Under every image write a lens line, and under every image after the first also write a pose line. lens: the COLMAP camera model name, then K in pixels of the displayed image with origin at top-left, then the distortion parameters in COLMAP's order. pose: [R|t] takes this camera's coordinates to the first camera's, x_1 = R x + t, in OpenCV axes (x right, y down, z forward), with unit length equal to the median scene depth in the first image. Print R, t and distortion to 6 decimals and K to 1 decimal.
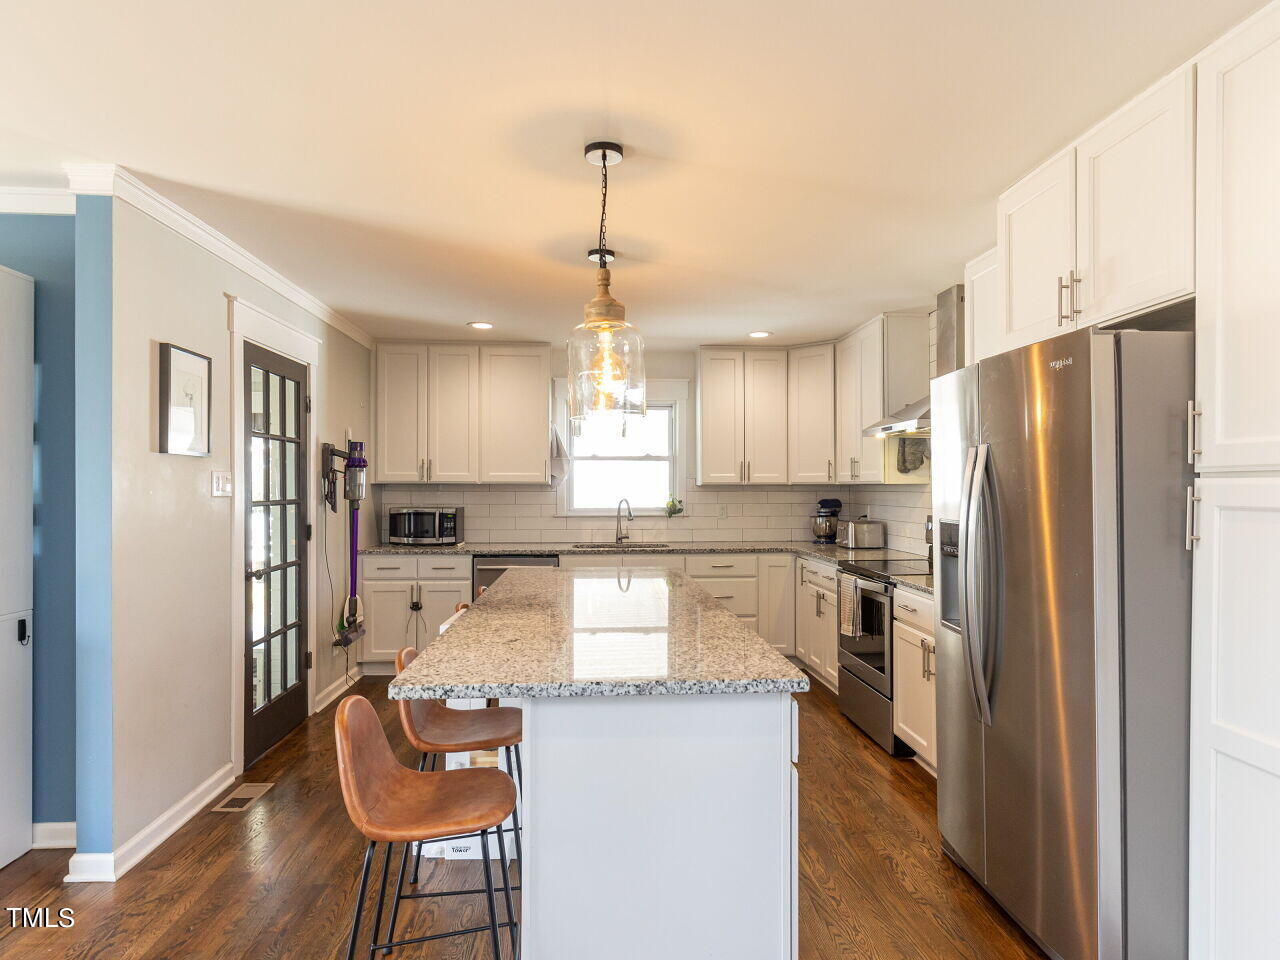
lens RADIAL K [[760.5, 0, 640.0], [0, 760.5, 480.0], [0, 0, 1]] dist [0.014569, -0.000884]
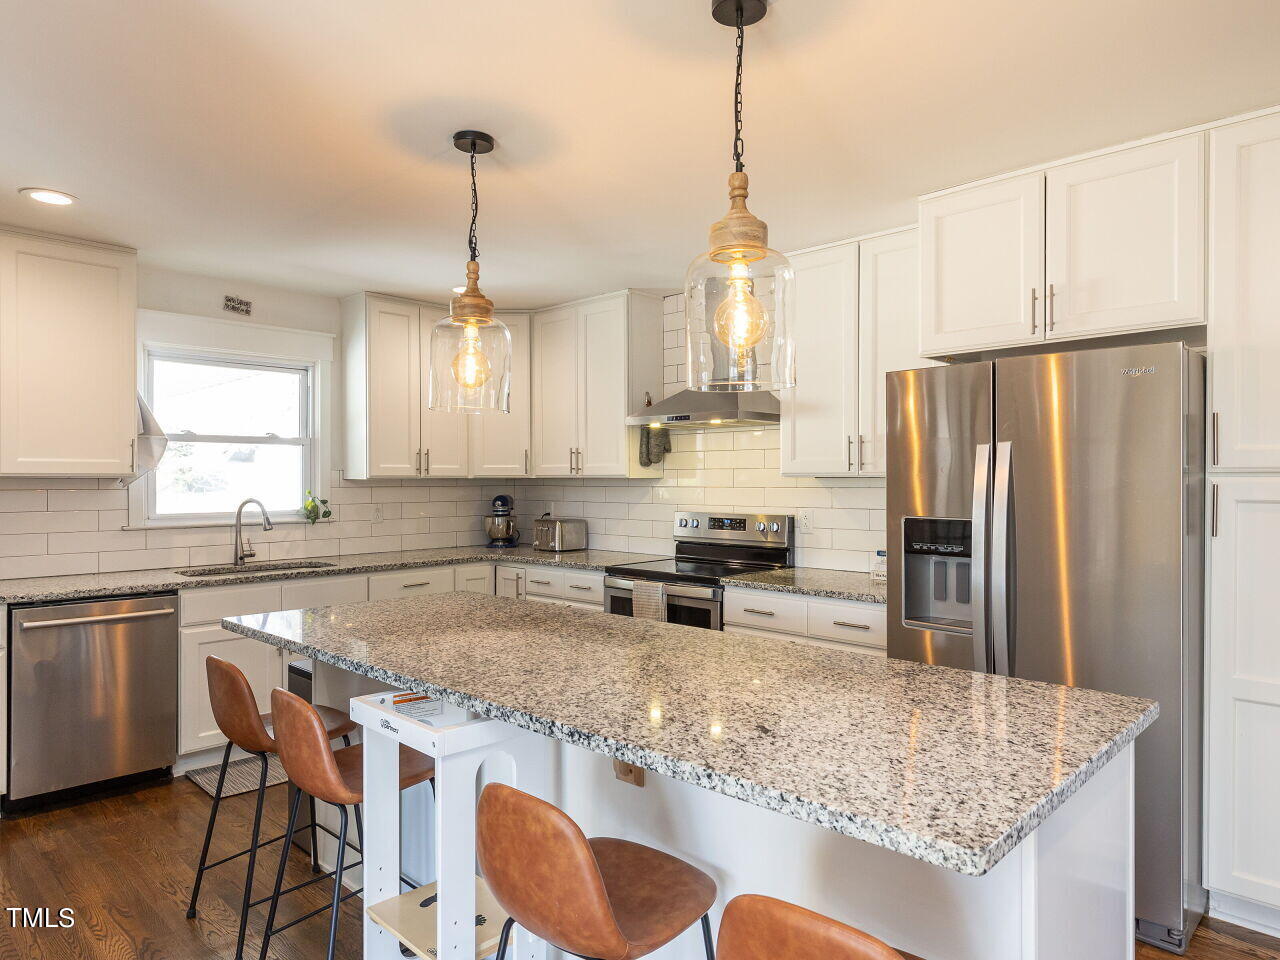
lens RADIAL K [[812.4, 0, 640.0], [0, 812.4, 480.0], [0, 0, 1]] dist [0.015853, -0.000970]
pose [[0.741241, -0.000788, 0.671238, -0.260260], [-0.004887, 0.999966, 0.006571, 0.001182], [-0.671221, -0.008151, 0.741213, 0.228332]]
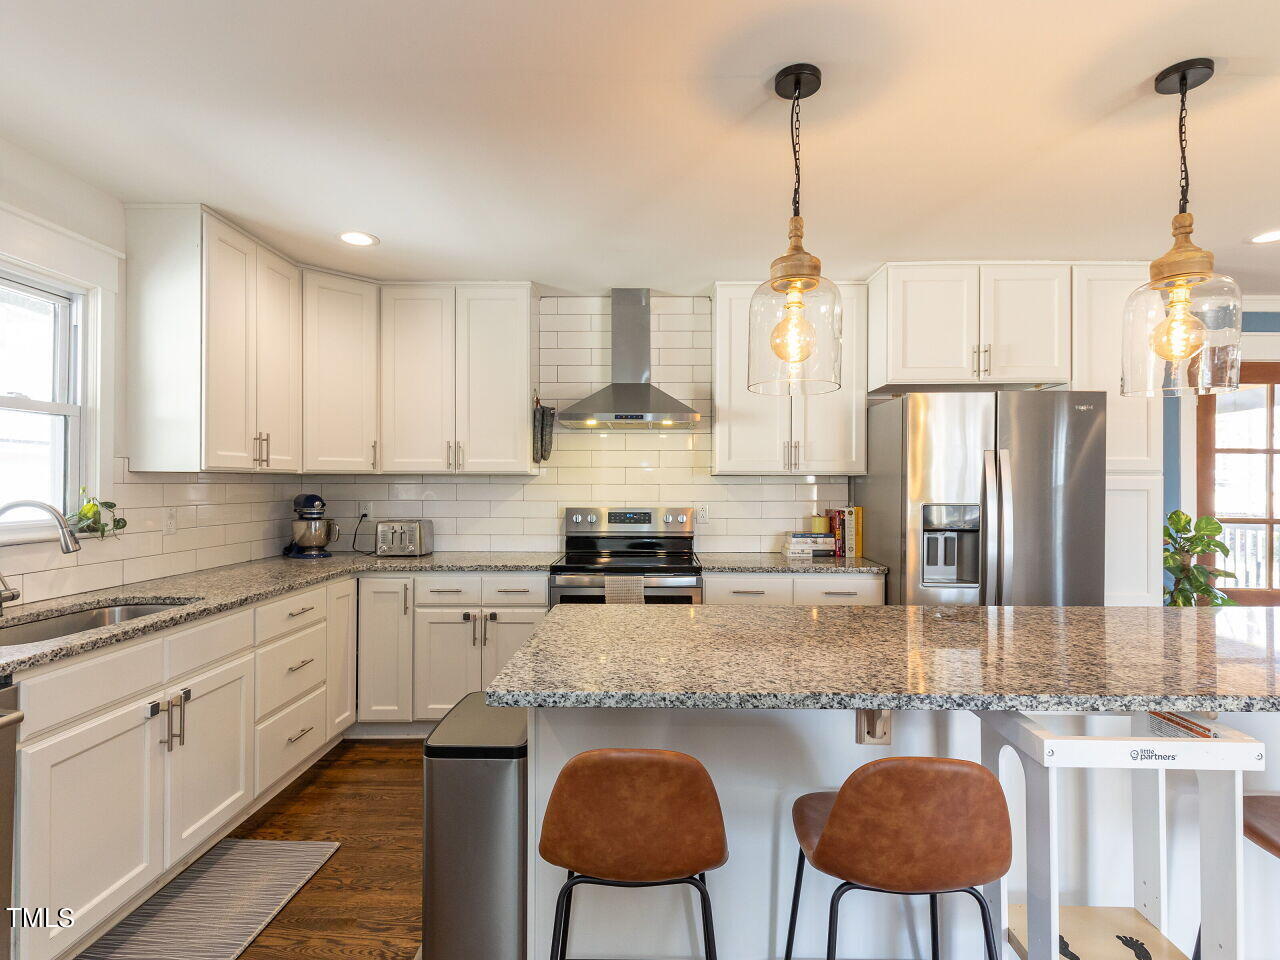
lens RADIAL K [[650.9, 0, 640.0], [0, 650.9, 480.0], [0, 0, 1]] dist [0.005840, -0.000859]
pose [[0.086112, 0.007775, 0.996255, -0.344628], [-0.010534, 0.999921, -0.006893, 0.012948], [-0.996230, -0.009901, 0.086187, 0.665519]]
